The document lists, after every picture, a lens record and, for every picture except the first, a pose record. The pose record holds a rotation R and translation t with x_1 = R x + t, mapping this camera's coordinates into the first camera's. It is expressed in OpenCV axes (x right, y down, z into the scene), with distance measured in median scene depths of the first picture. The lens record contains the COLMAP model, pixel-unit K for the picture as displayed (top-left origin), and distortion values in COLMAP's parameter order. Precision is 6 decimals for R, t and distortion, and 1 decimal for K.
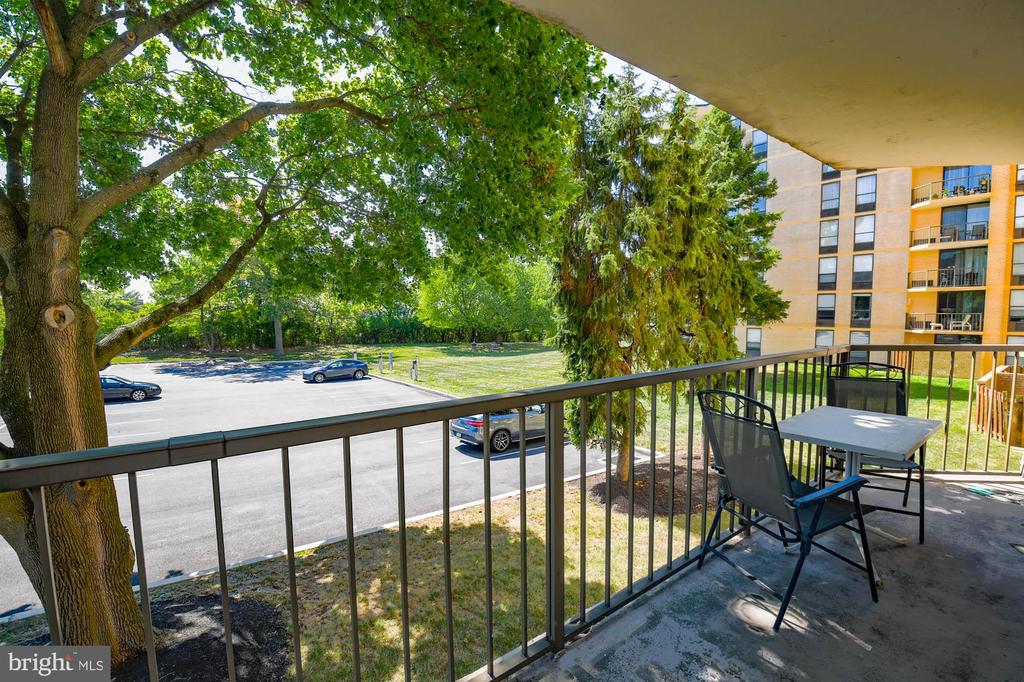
lens RADIAL K [[450.0, 0, 509.4], [0, 450.0, 338.7], [0, 0, 1]] dist [-0.010615, -0.005403]
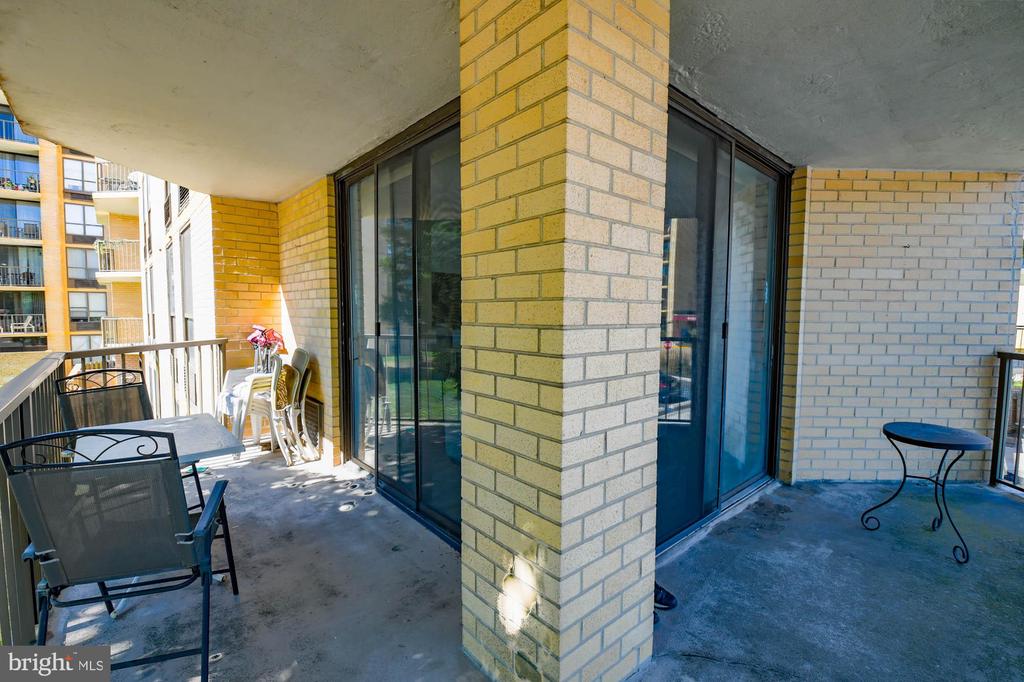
lens RADIAL K [[450.0, 0, 516.0], [0, 450.0, 338.7], [0, 0, 1]] dist [-0.010615, -0.005403]
pose [[-0.092747, -0.055475, 0.994143, -0.045838], [0.057852, 0.996460, 0.061002, -0.004311], [-0.994008, 0.063171, -0.089209, 0.083745]]
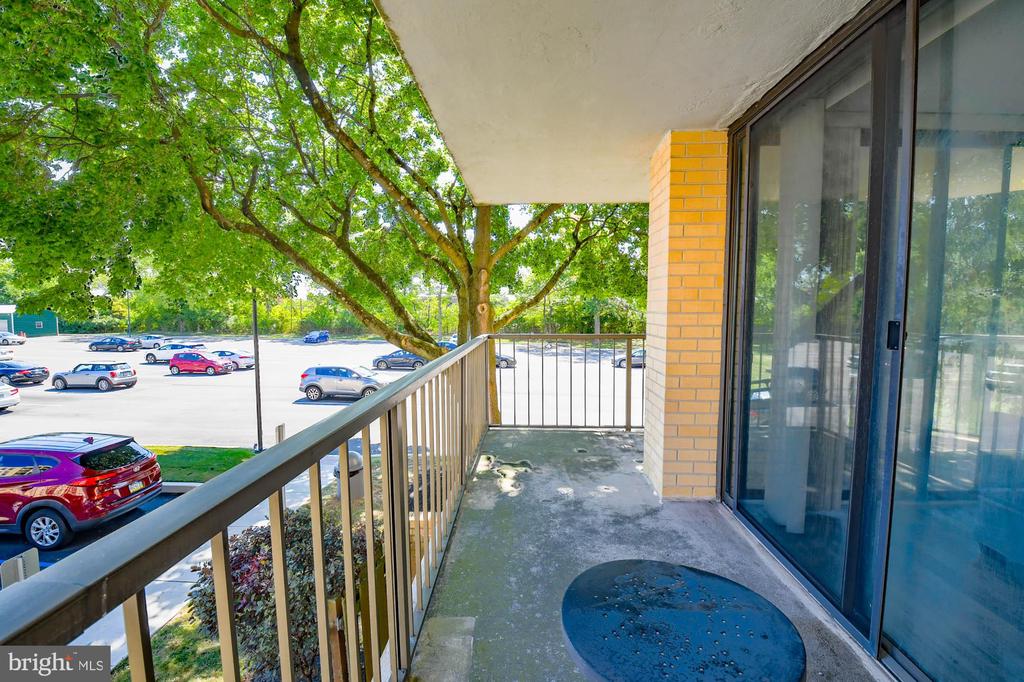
lens RADIAL K [[450.0, 0, 513.8], [0, 450.0, 342.4], [0, 0, 1]] dist [-0.010615, -0.005403]
pose [[0.782844, 0.053539, -0.619910, 0.048315], [-0.042195, 0.998566, 0.032957, 0.003567], [0.620785, 0.000357, 0.783980, -0.062712]]
